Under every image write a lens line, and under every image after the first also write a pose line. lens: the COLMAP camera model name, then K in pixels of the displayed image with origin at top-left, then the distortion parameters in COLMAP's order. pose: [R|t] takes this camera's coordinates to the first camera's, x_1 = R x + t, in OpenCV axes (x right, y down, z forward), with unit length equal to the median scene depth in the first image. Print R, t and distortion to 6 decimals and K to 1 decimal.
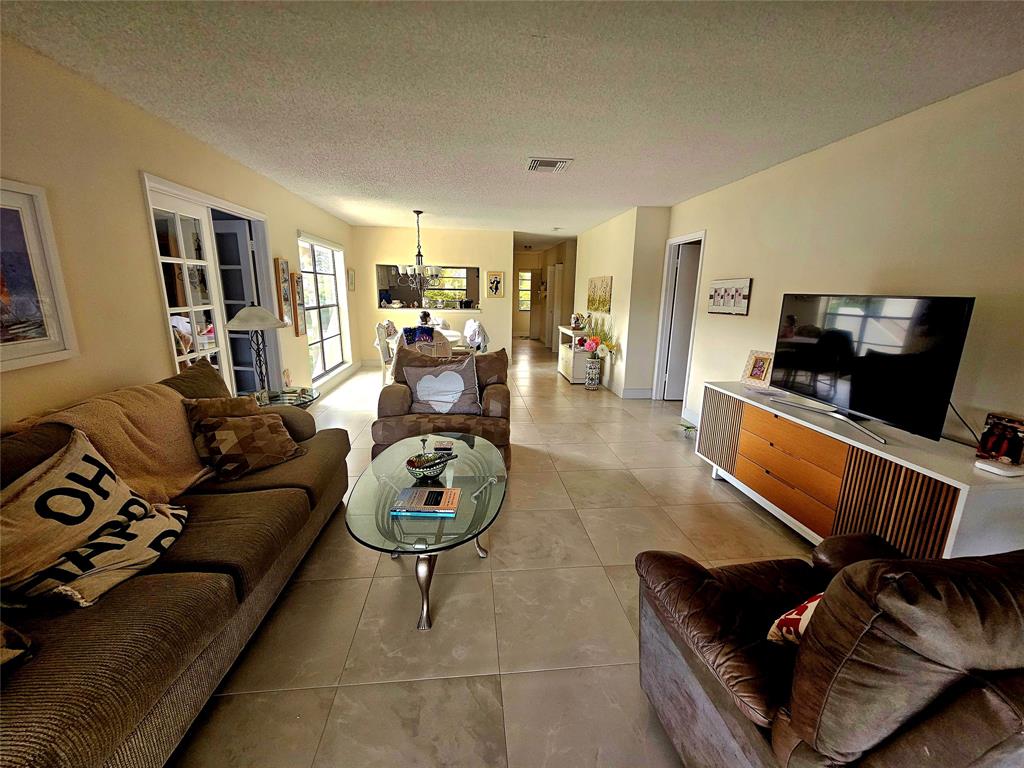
lens RADIAL K [[419.7, 0, 515.6], [0, 419.7, 384.8], [0, 0, 1]] dist [-0.003157, 0.000031]
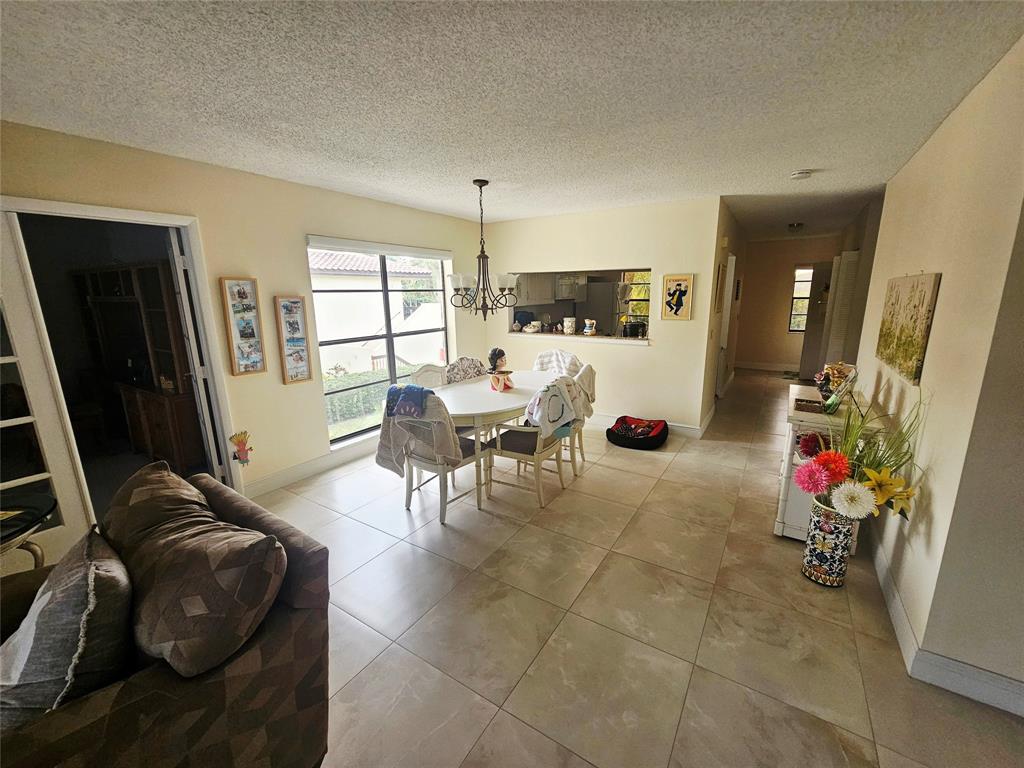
lens RADIAL K [[419.7, 0, 515.6], [0, 419.7, 384.8], [0, 0, 1]] dist [-0.003157, 0.000031]
pose [[0.774233, 0.110548, -0.623171, 0.168312], [-0.115494, 0.992772, 0.032622, -0.130711], [0.622274, 0.046715, 0.781405, 0.488974]]
